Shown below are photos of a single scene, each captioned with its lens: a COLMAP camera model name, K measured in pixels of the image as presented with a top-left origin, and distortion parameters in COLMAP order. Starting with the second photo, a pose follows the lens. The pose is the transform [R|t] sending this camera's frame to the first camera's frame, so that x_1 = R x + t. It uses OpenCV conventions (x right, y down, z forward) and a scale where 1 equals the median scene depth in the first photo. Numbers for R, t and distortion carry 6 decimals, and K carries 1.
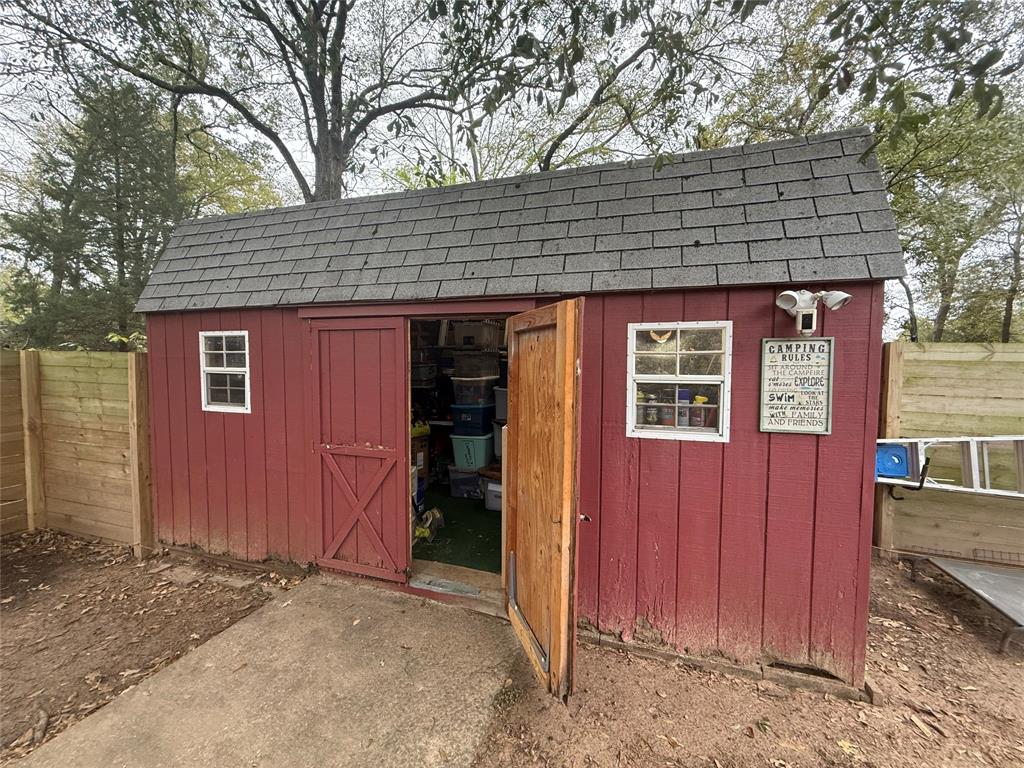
lens RADIAL K [[405.8, 0, 509.2], [0, 405.8, 382.9], [0, 0, 1]] dist [-0.001090, 0.000502]
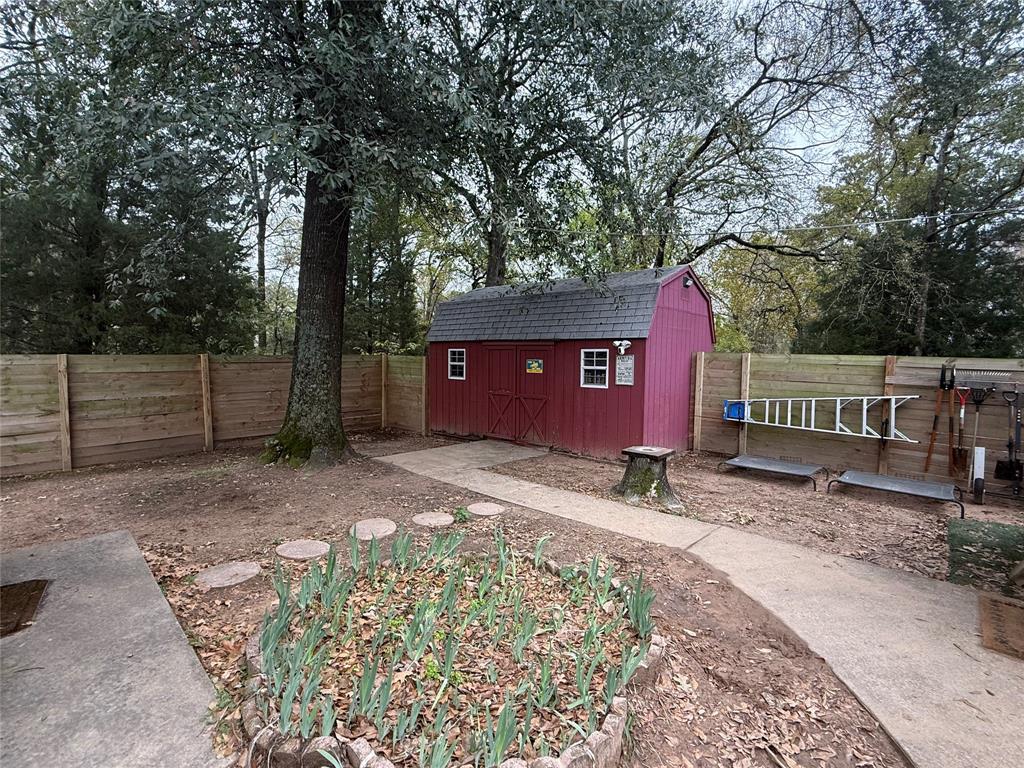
lens RADIAL K [[475.4, 0, 512.0], [0, 475.4, 384.0], [0, 0, 1]] dist [0.001976, 0.000065]
pose [[0.922011, 0.026153, -0.386280, 0.854628], [-0.023854, 0.999658, 0.010743, 0.061660], [0.386429, -0.000691, 0.922319, -1.765023]]
